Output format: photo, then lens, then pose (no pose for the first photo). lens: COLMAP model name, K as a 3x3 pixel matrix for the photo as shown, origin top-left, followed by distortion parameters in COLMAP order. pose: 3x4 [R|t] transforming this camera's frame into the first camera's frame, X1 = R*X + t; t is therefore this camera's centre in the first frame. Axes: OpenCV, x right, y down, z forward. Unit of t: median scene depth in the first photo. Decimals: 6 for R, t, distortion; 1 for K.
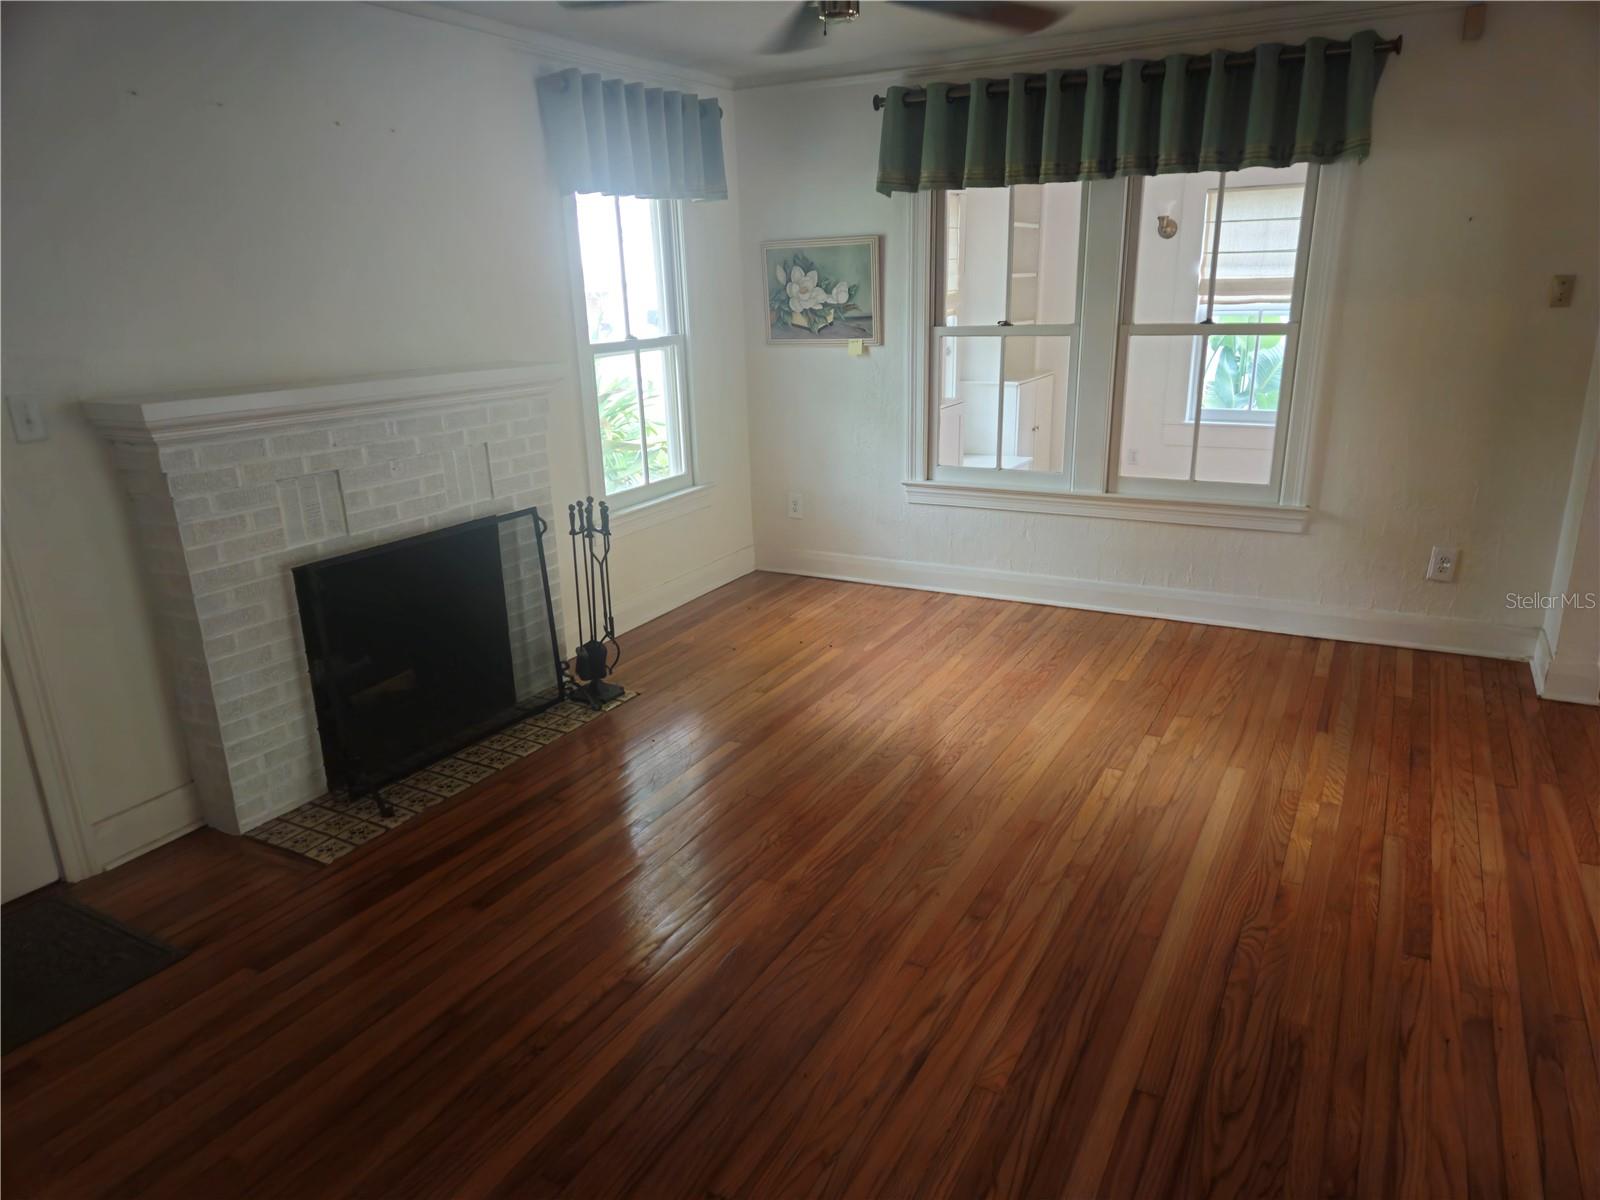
lens RADIAL K [[1071.5, 0, 799.8], [0, 1071.5, 605.5], [0, 0, 1]] dist [0.054619, -0.000861]
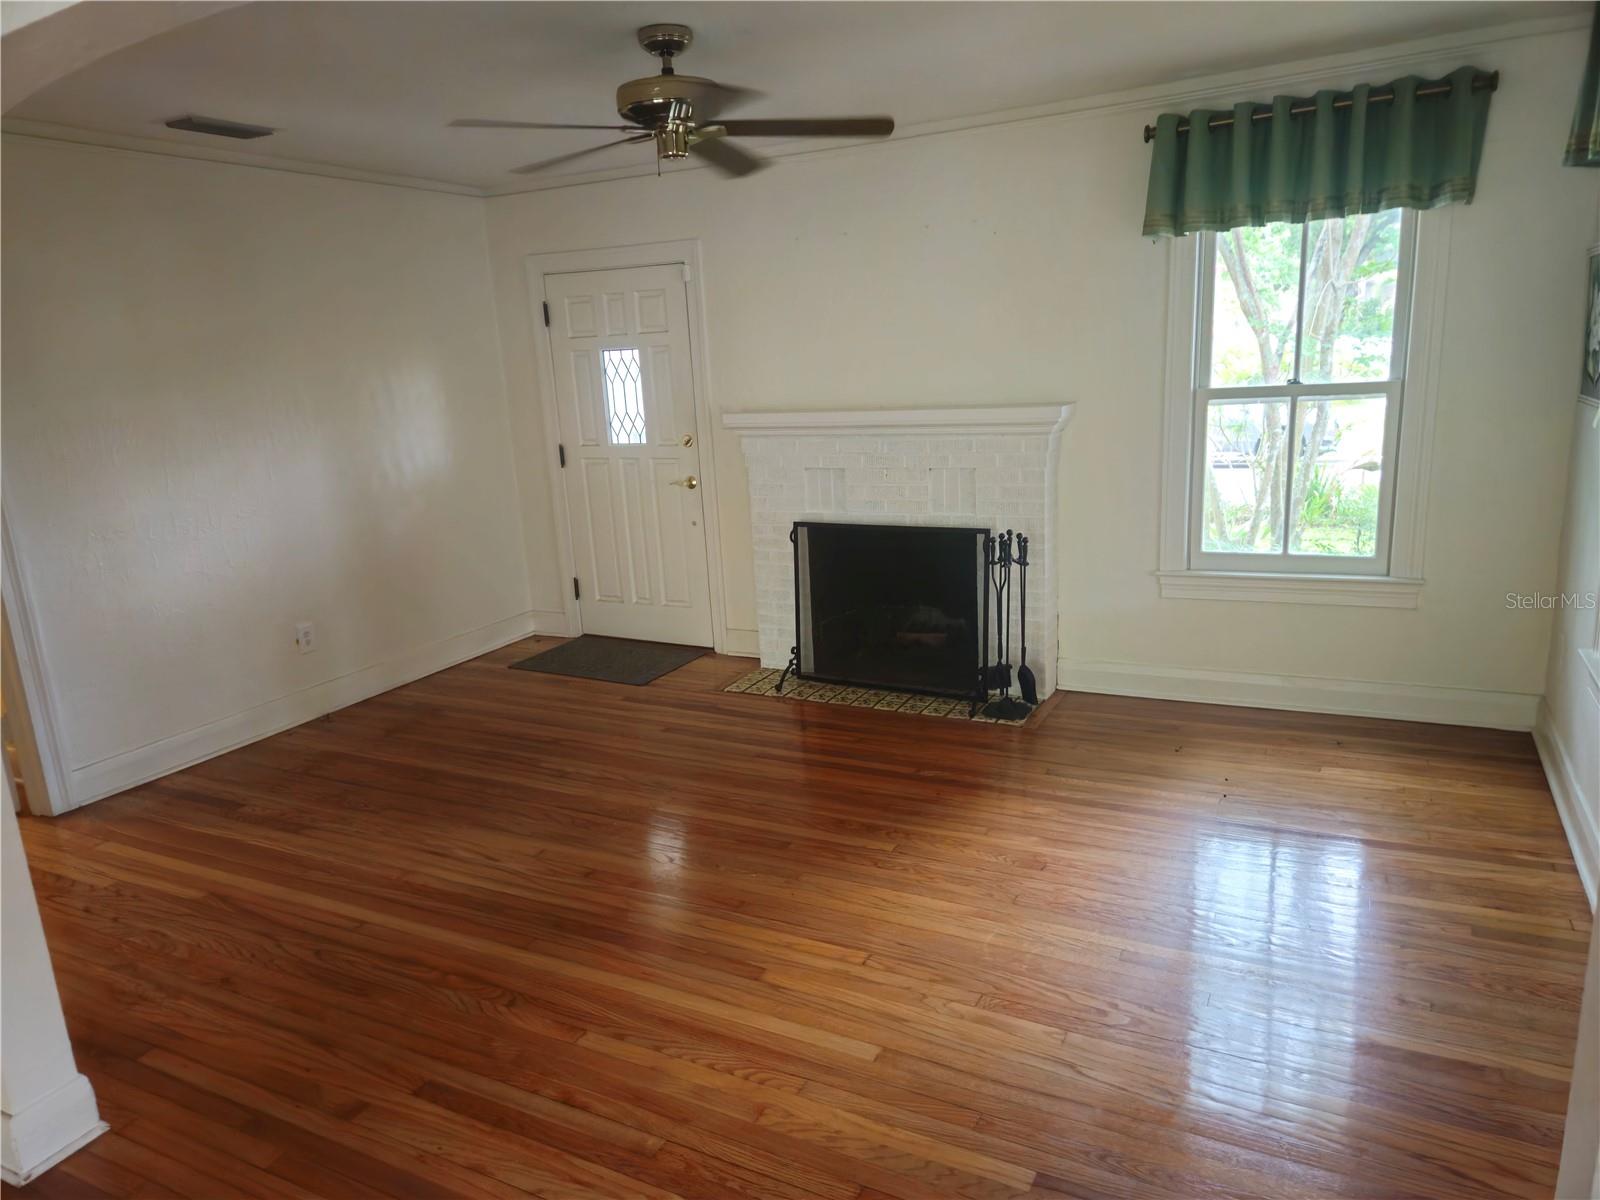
lens RADIAL K [[1071.5, 0, 797.3], [0, 1071.5, 603.9], [0, 0, 1]] dist [0.054619, -0.000861]
pose [[0.019625, 0.256180, -0.966430, 0.892259], [-0.237314, 0.940185, 0.244404, -0.252217], [0.971235, 0.224551, 0.079246, 0.739877]]
